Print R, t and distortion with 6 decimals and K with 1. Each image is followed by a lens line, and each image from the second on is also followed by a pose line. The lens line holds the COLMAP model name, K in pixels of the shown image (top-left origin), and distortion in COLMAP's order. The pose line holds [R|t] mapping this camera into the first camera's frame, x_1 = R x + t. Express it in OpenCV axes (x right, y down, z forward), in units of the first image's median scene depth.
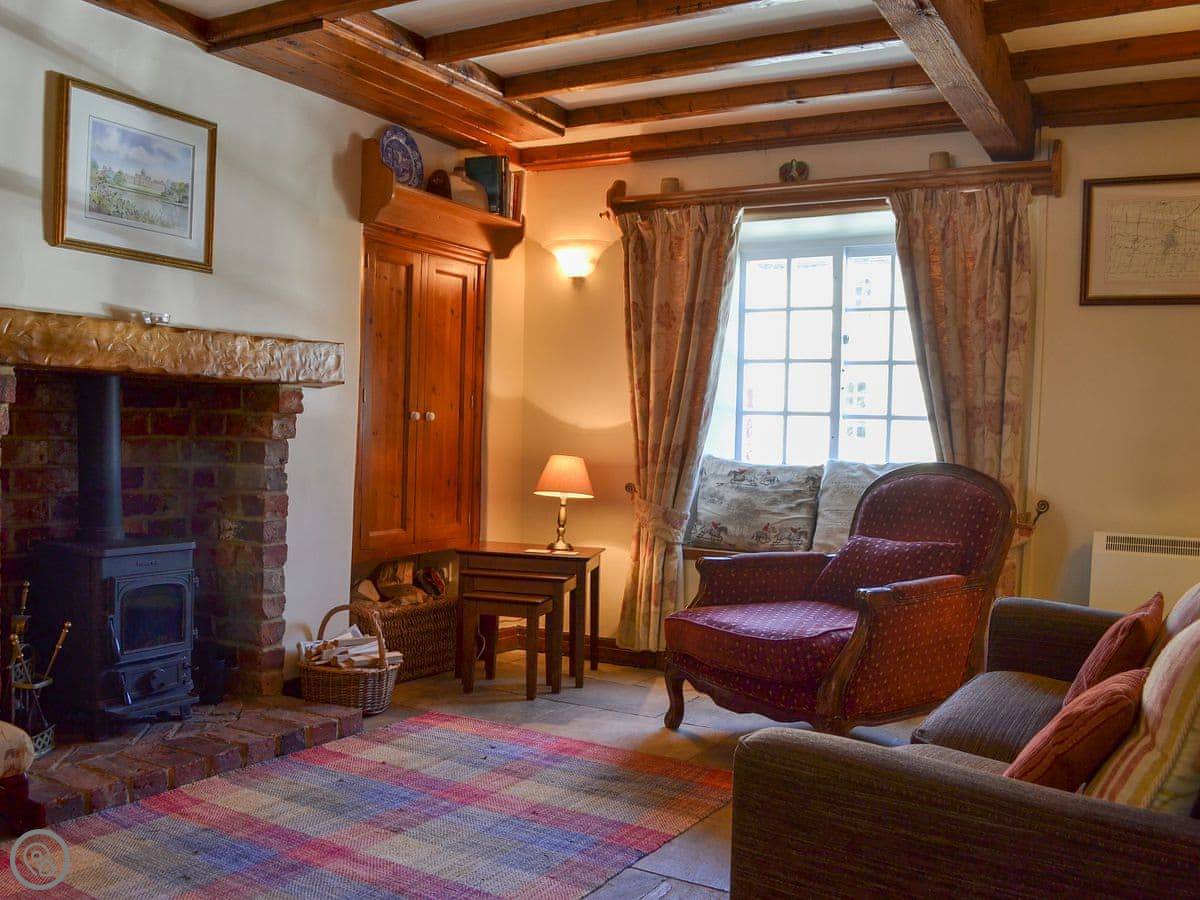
lens RADIAL K [[1100.8, 0, 595.7], [0, 1100.8, 470.4], [0, 0, 1]] dist [-0.061453, -0.003473]
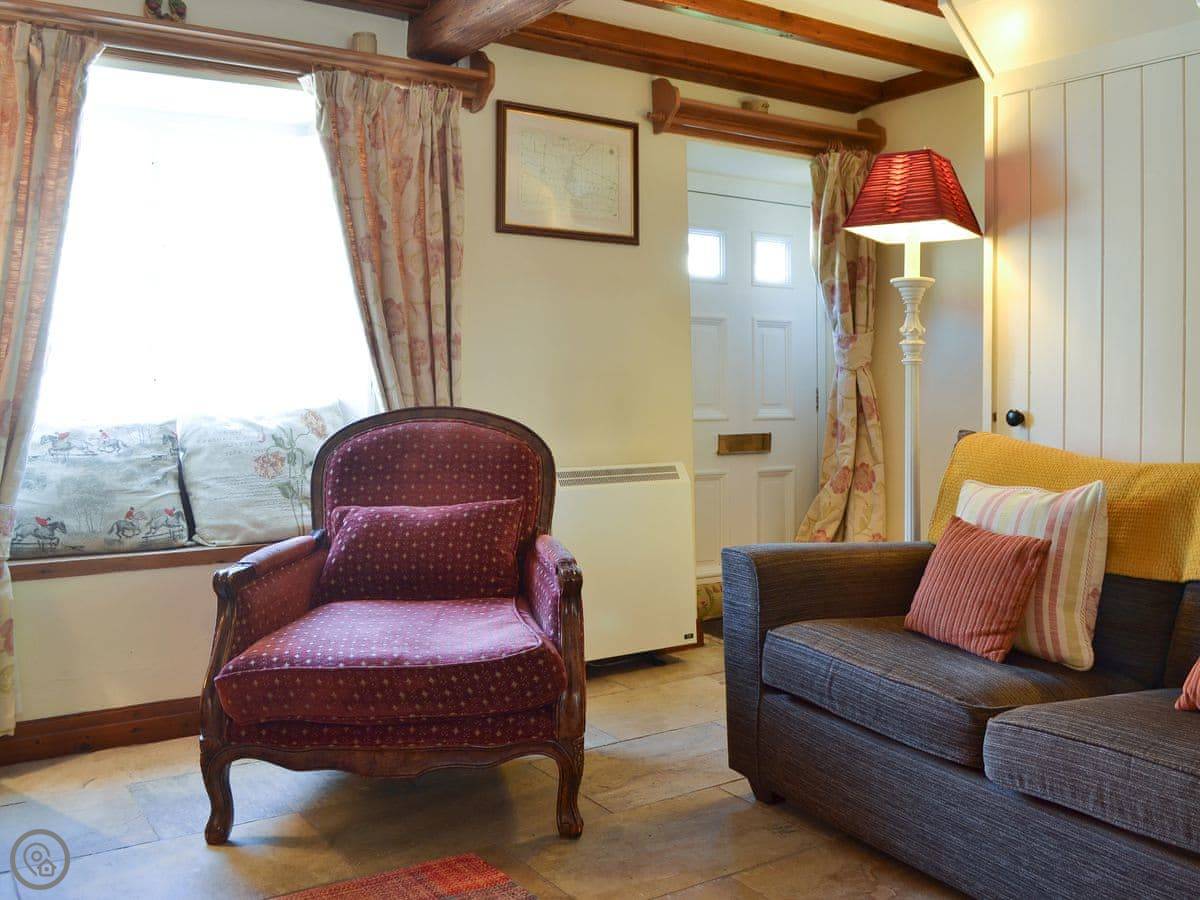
lens RADIAL K [[1112.4, 0, 600.2], [0, 1112.4, 377.9], [0, 0, 1]] dist [-0.070101, -0.001164]
pose [[0.432898, -0.033069, 0.900836, -0.347077], [0.046042, 0.998834, 0.014541, -0.030881], [-0.900266, 0.035181, 0.433916, 0.447550]]
